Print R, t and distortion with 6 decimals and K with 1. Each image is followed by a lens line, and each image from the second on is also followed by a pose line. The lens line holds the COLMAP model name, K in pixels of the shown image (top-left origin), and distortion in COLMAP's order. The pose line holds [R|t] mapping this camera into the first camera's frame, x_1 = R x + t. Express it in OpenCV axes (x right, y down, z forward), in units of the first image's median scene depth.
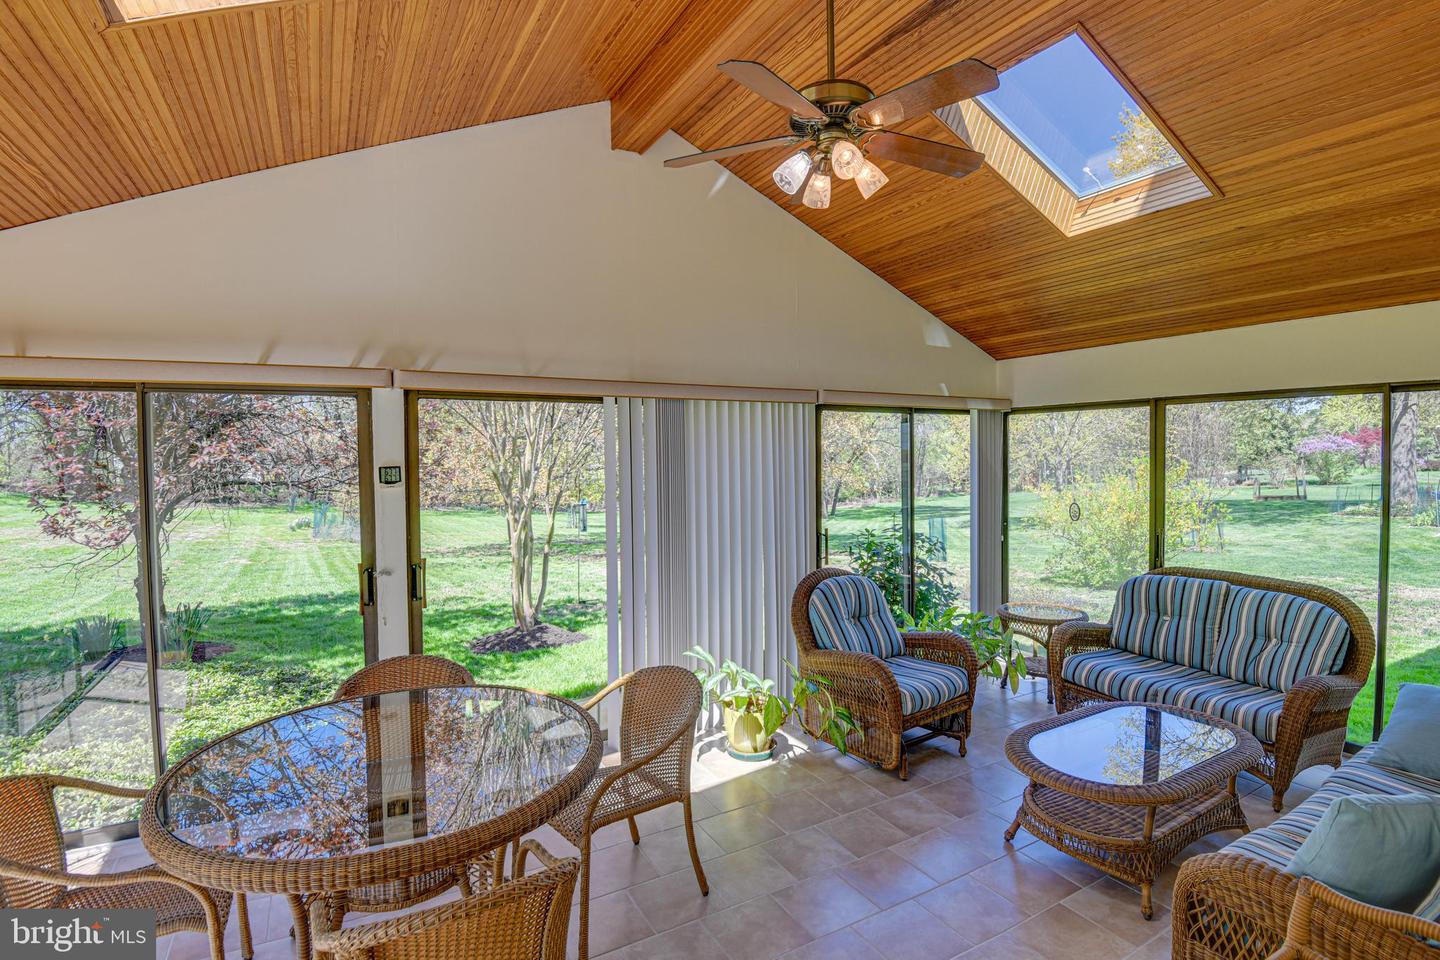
lens RADIAL K [[696.0, 0, 722.6], [0, 696.0, 472.7], [0, 0, 1]] dist [-0.003333, -0.001602]
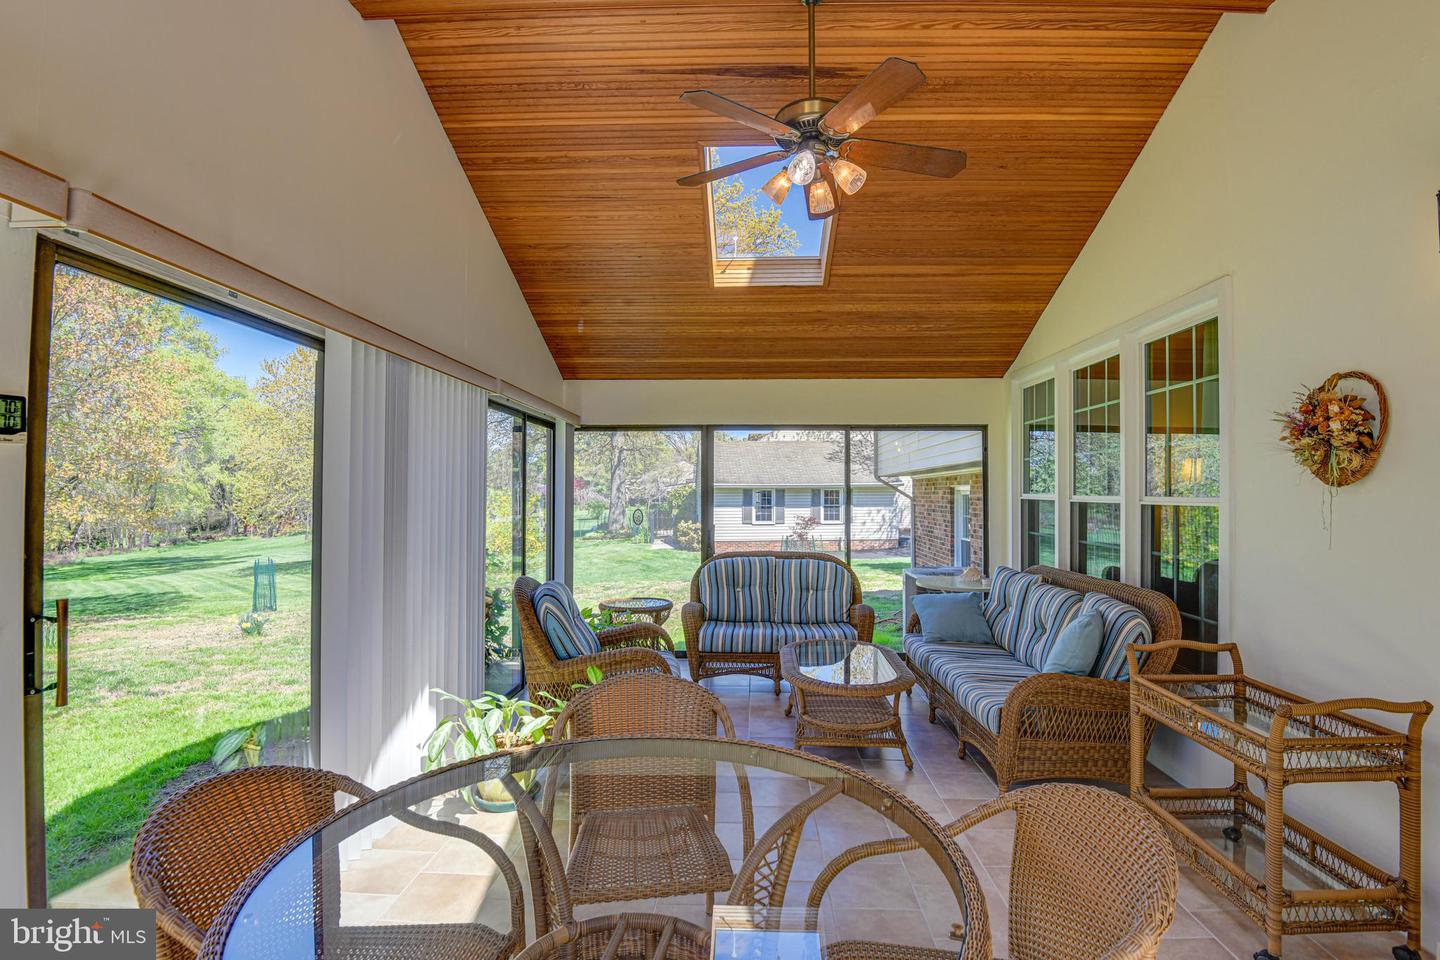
lens RADIAL K [[696.0, 0, 718.0], [0, 696.0, 489.9], [0, 0, 1]] dist [-0.003333, -0.001602]
pose [[0.541784, 0.014057, 0.840400, -0.458778], [0.017902, 0.999440, -0.028258, 0.051618], [-0.840327, 0.030355, 0.541229, 0.285389]]
